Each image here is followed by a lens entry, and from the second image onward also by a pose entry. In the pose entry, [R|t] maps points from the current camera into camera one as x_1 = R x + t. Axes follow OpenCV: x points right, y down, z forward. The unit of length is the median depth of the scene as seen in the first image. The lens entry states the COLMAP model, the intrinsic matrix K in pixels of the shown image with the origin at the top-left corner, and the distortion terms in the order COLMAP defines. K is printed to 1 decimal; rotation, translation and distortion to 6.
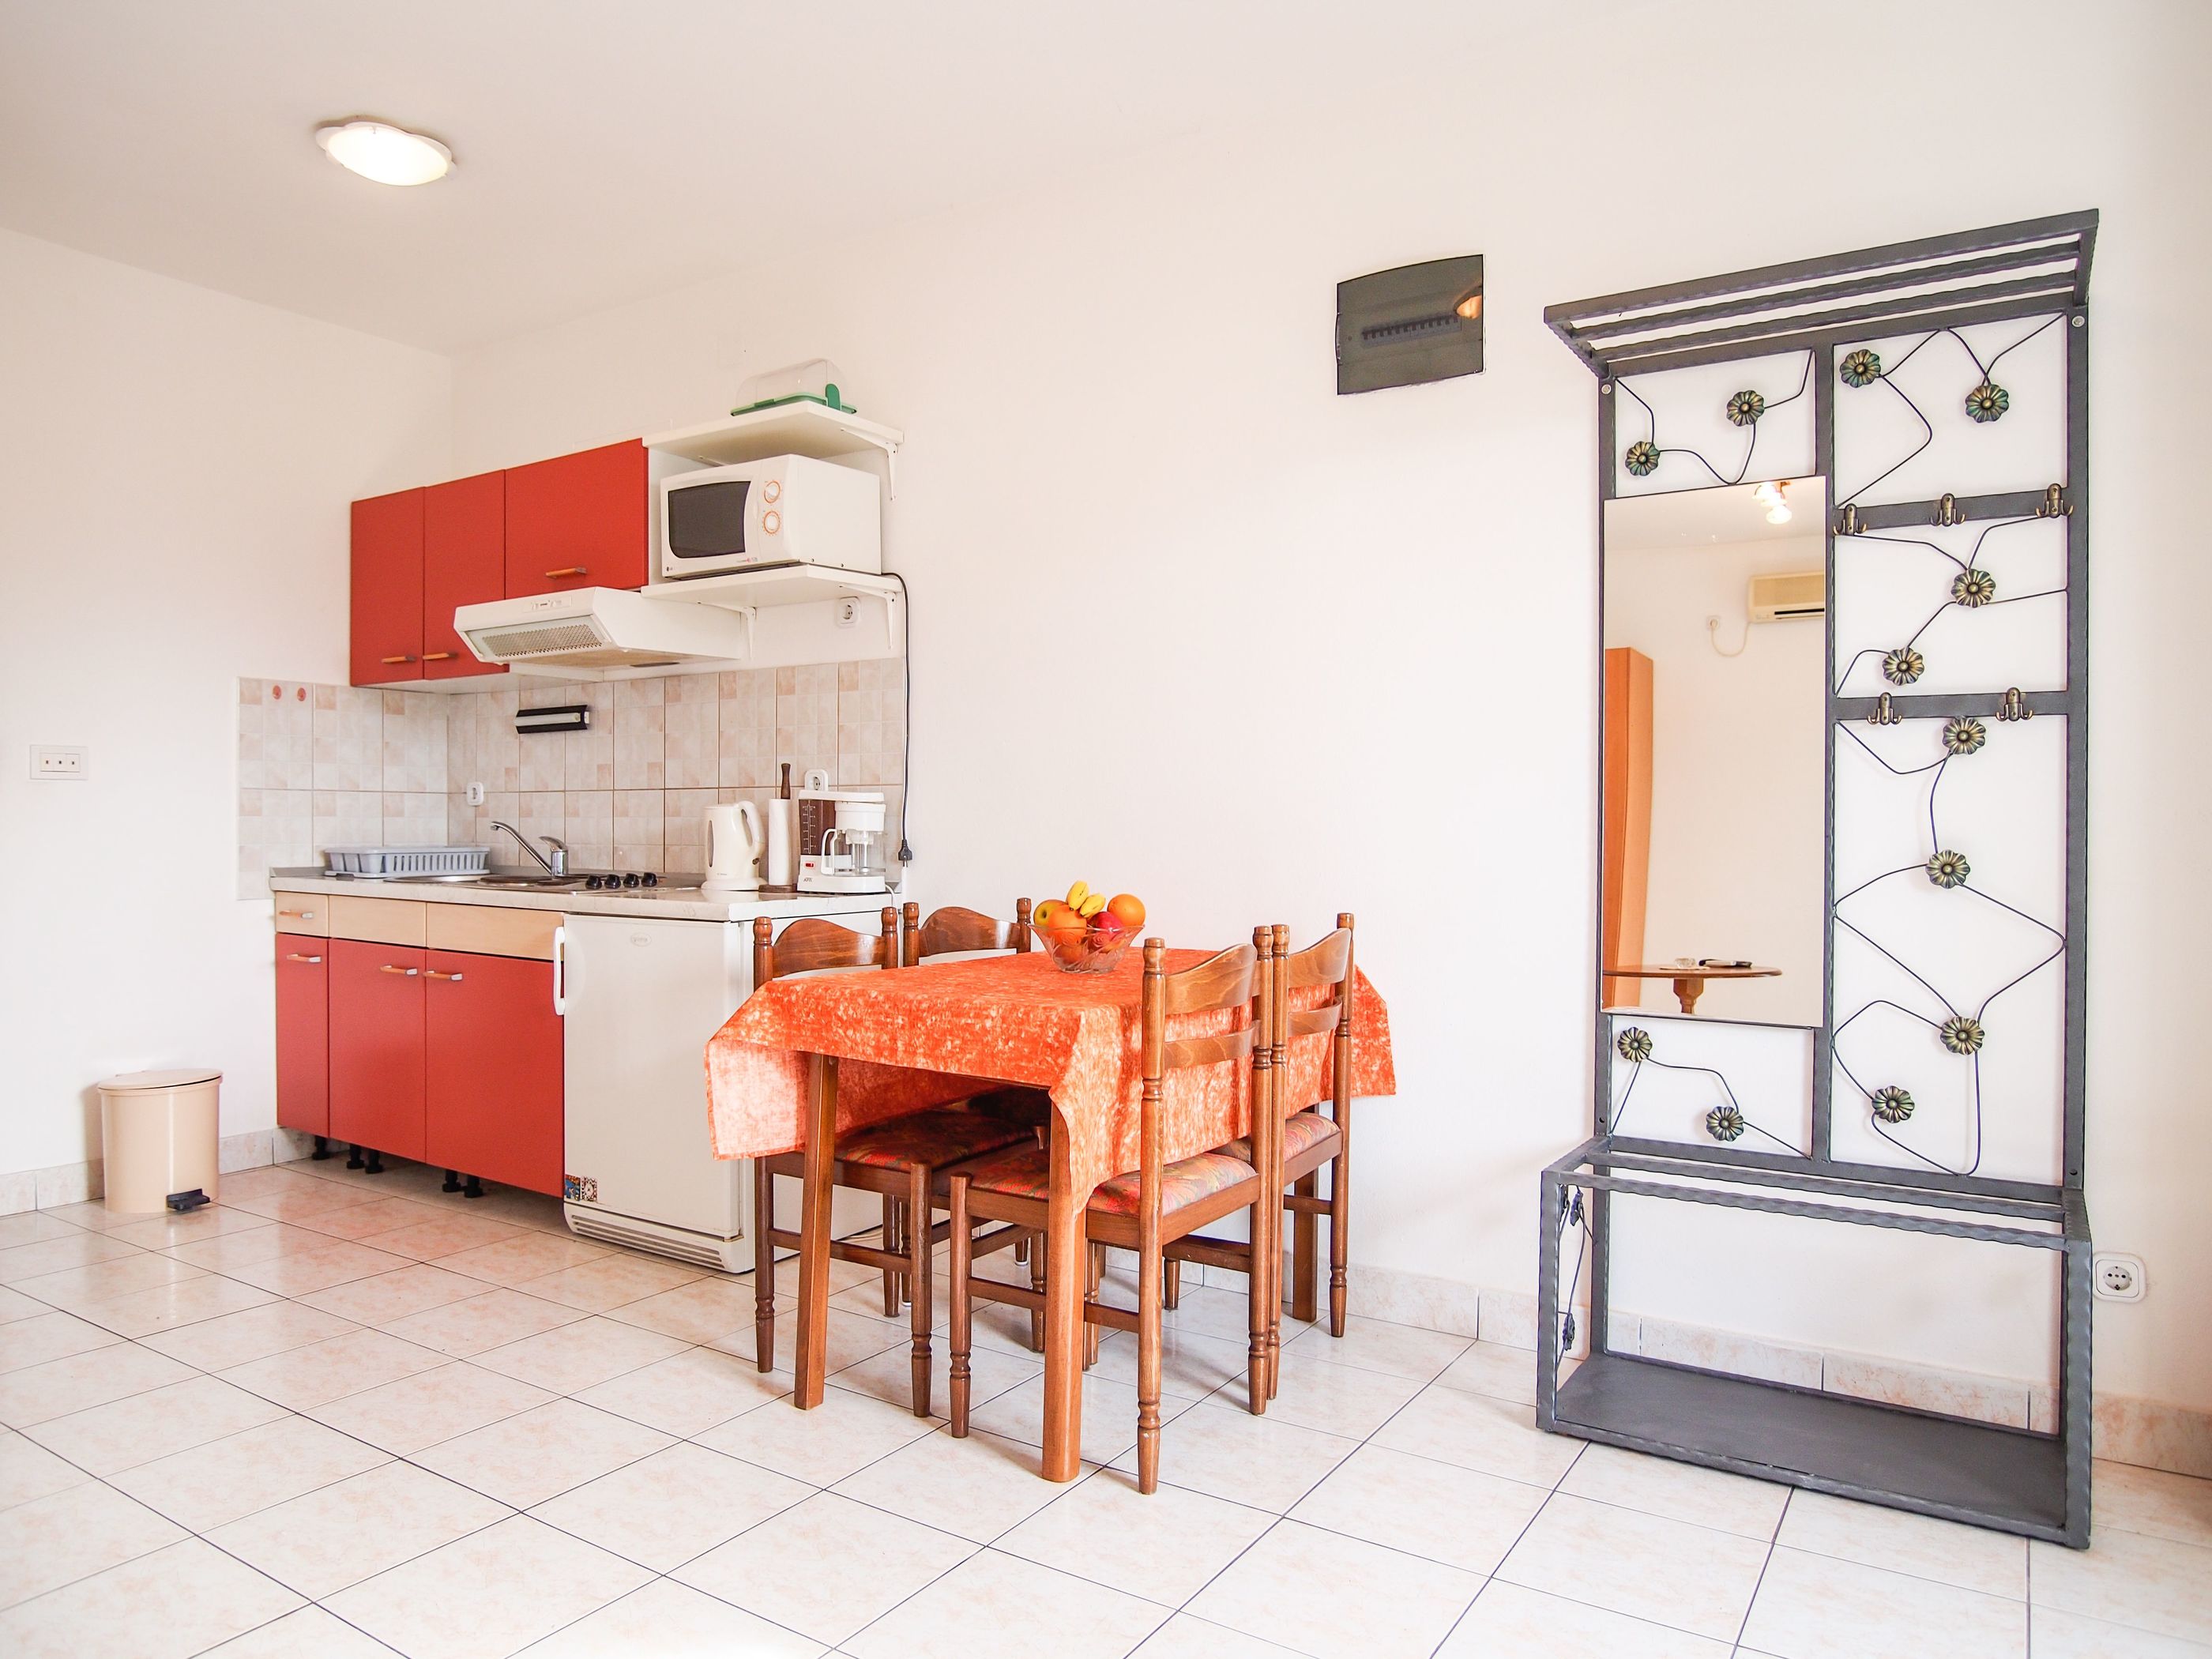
lens RADIAL K [[1442.7, 0, 1120.6], [0, 1442.7, 831.1], [0, 0, 1]] dist [-0.036341, 0.003161]
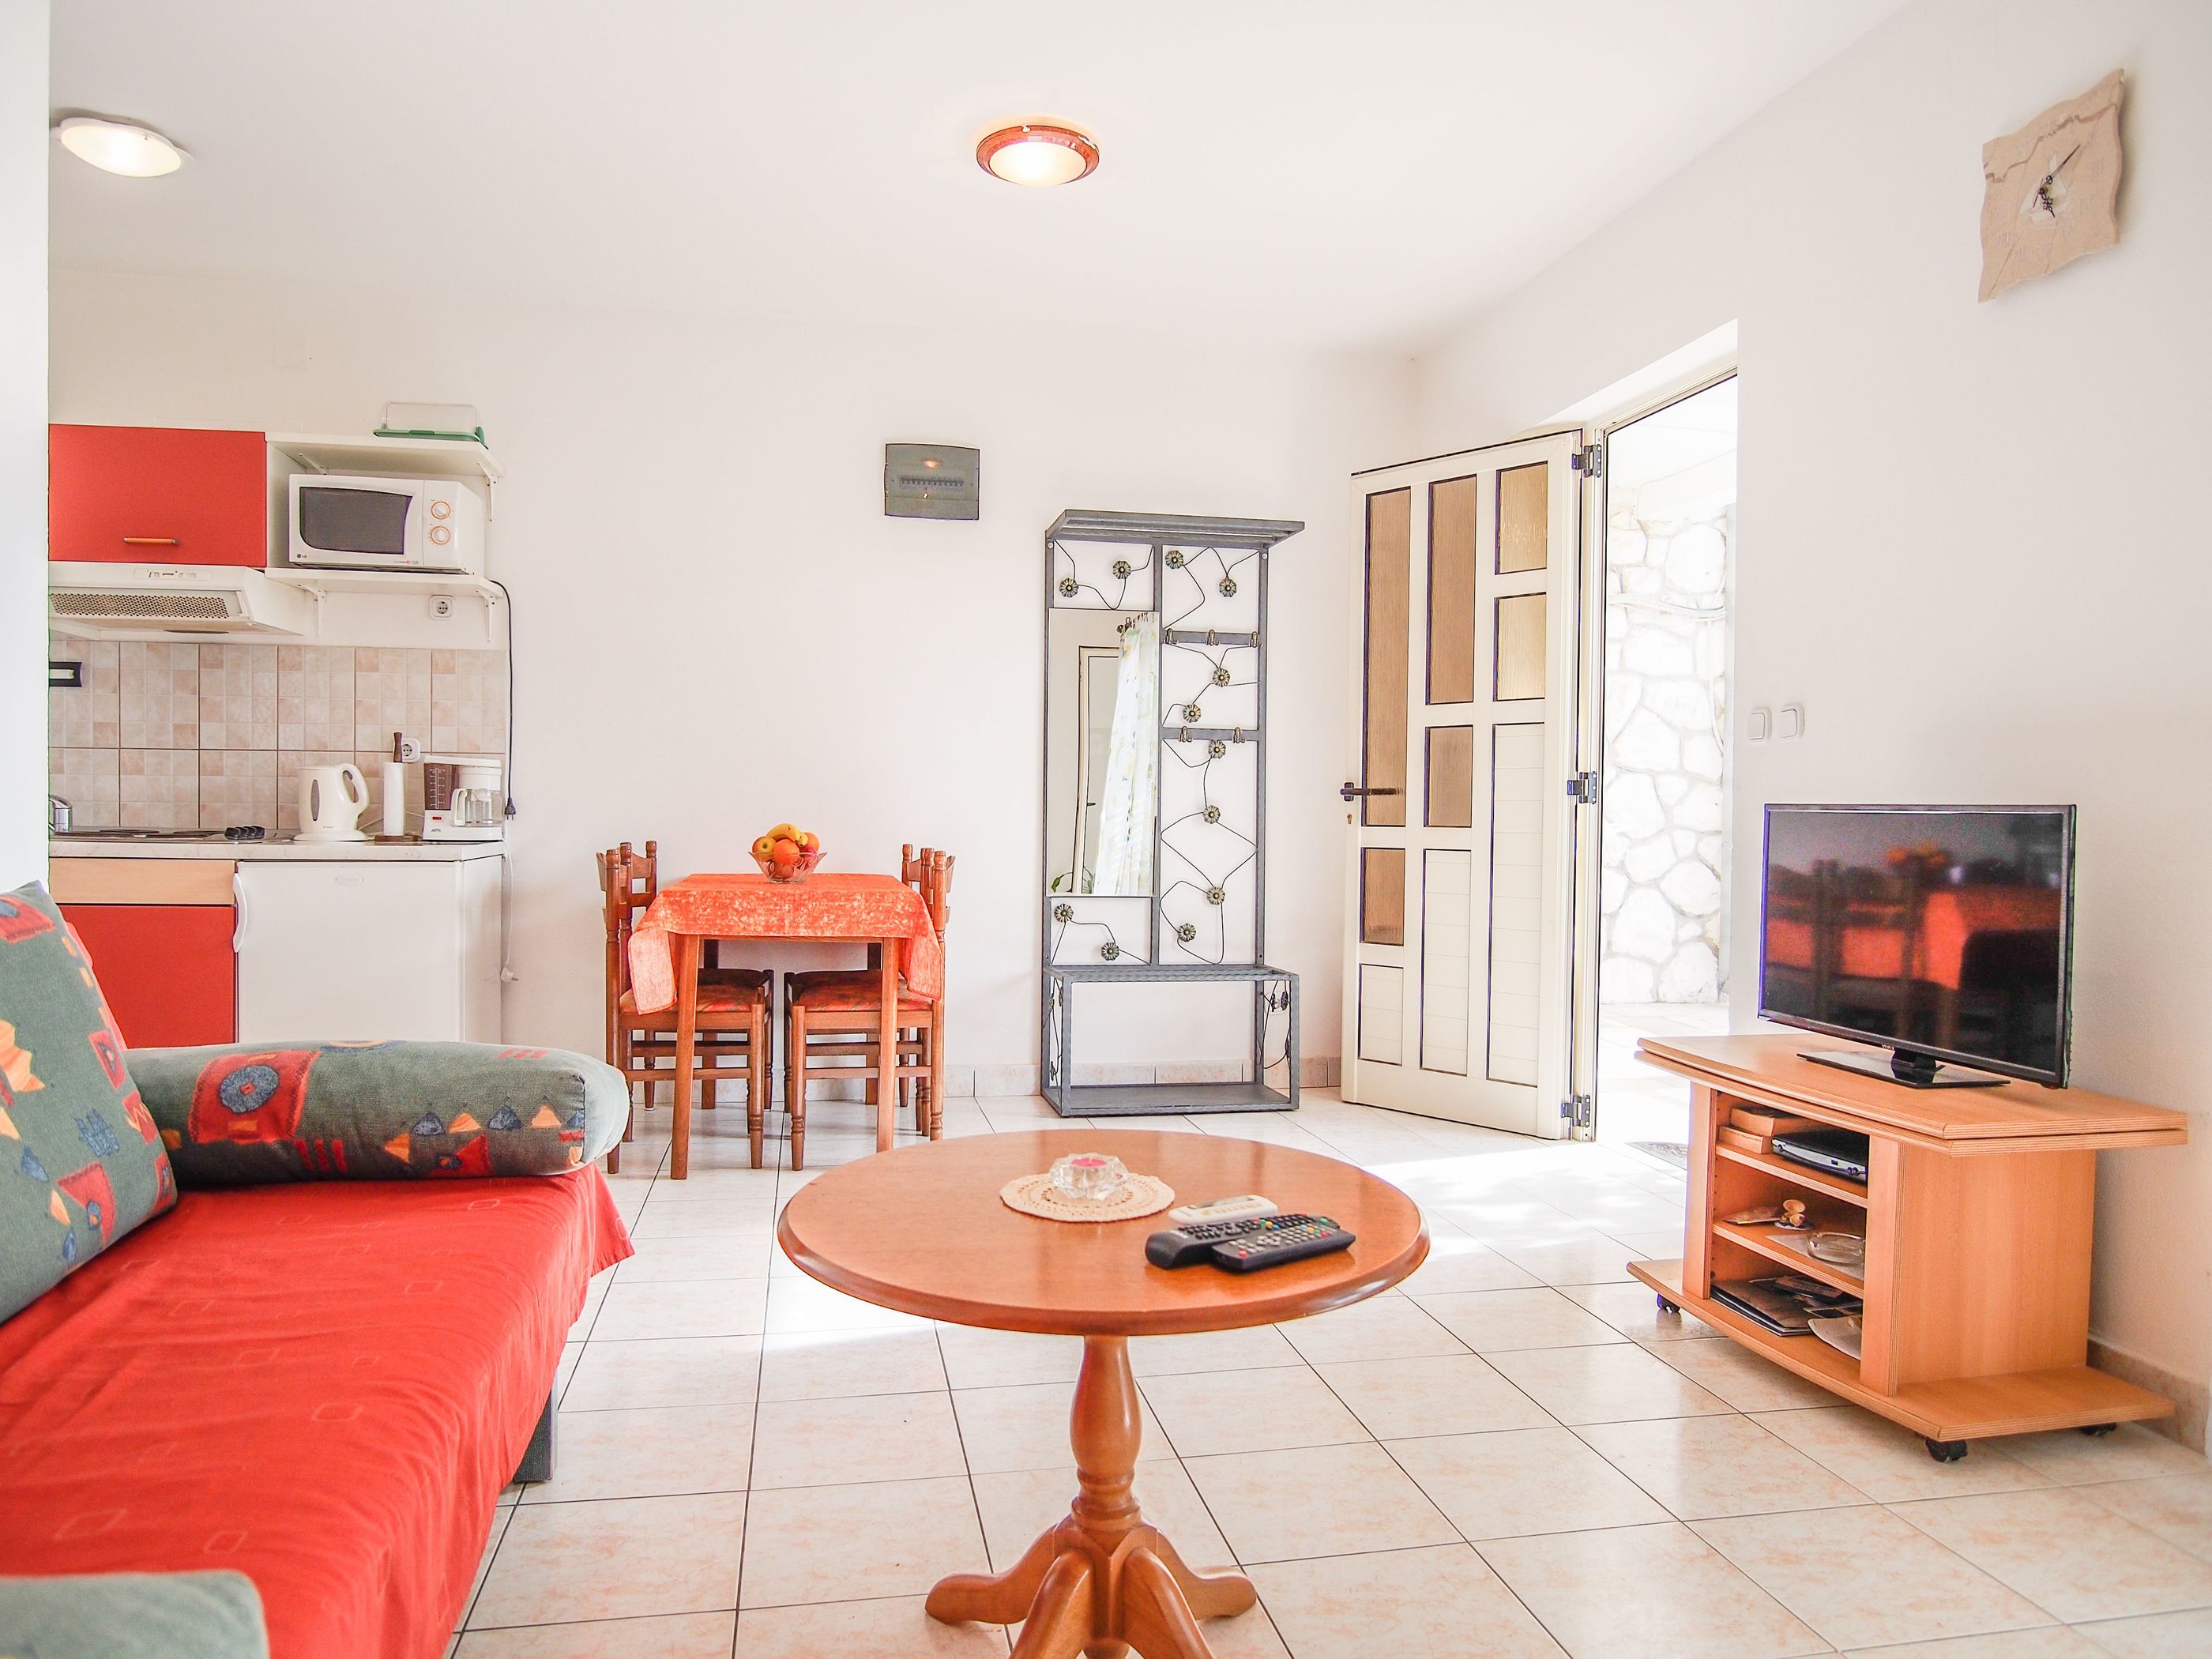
lens RADIAL K [[1442.7, 0, 1111.0], [0, 1442.7, 834.0], [0, 0, 1]] dist [-0.036341, 0.003161]
pose [[0.714168, -0.008075, 0.699927, -0.654855], [-0.005112, 0.999847, 0.016751, 0.013974], [-0.699955, -0.015541, 0.714018, -0.252622]]
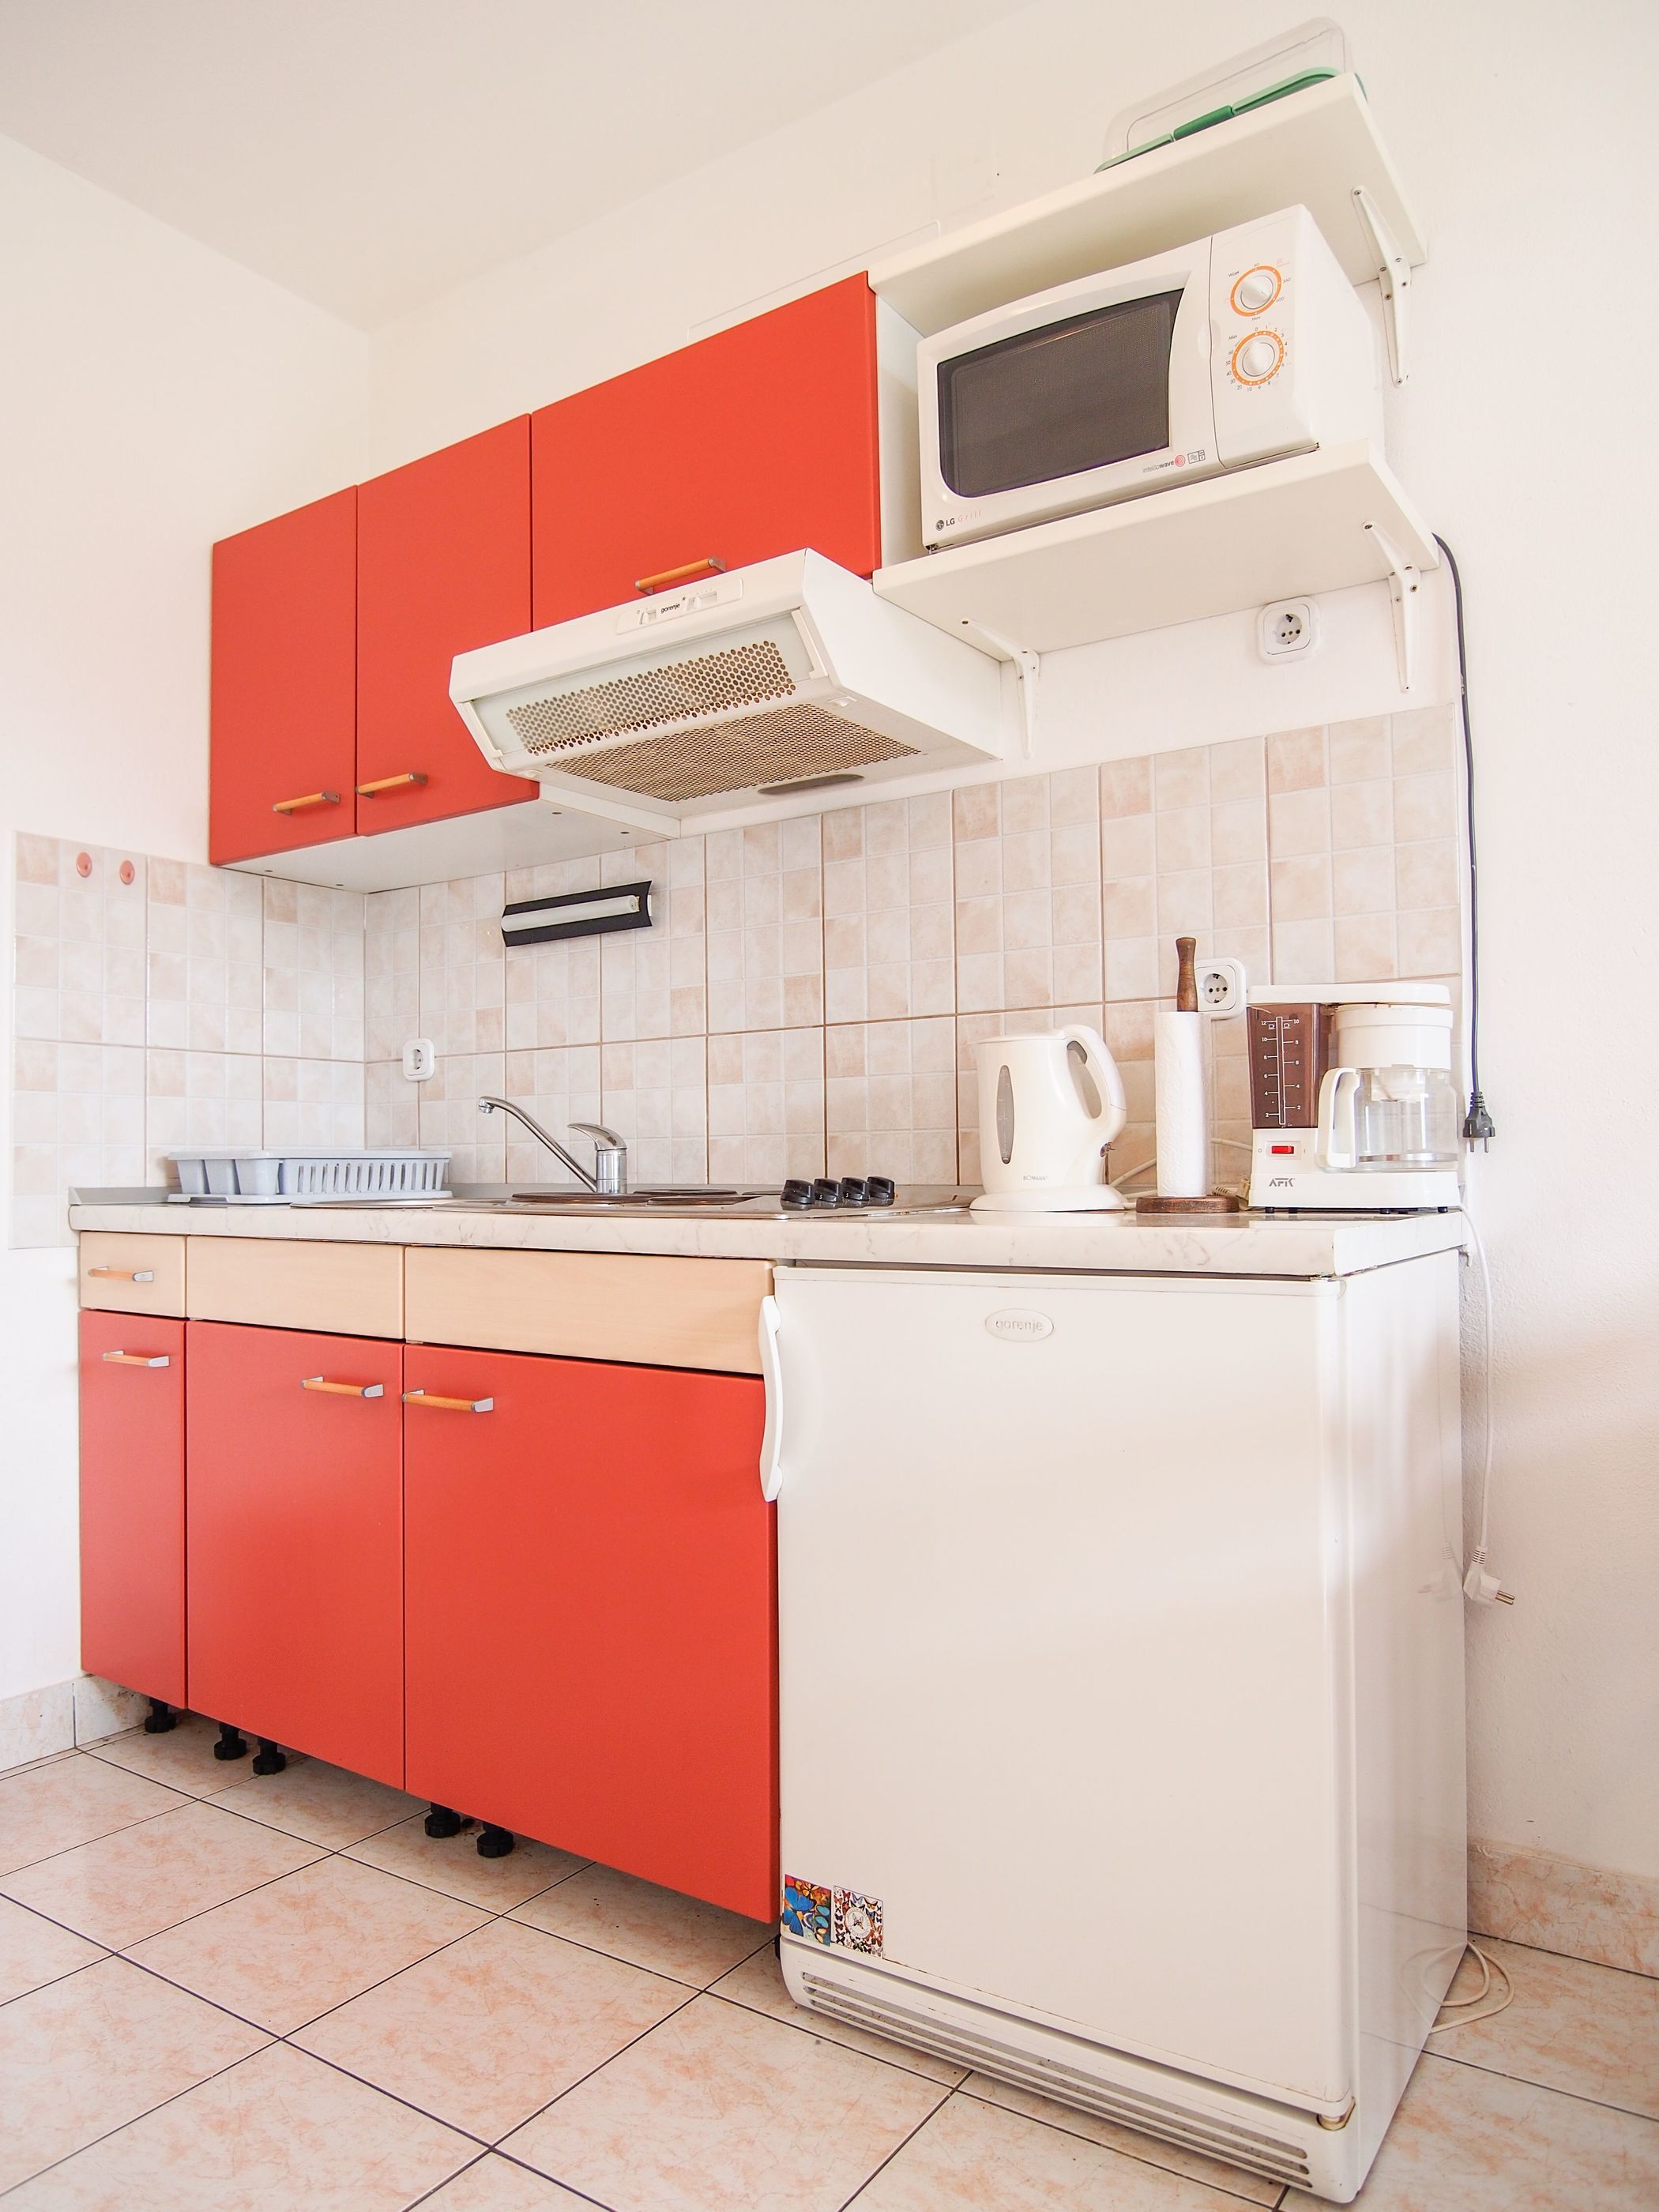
lens RADIAL K [[1442.7, 0, 812.3], [0, 1442.7, 1128.9], [0, 0, 1]] dist [-0.036341, 0.003161]
pose [[0.999536, -0.014638, -0.026716, -0.353345], [0.013604, 0.999166, -0.038494, 0.032560], [0.027257, 0.038112, 0.998902, 0.547590]]
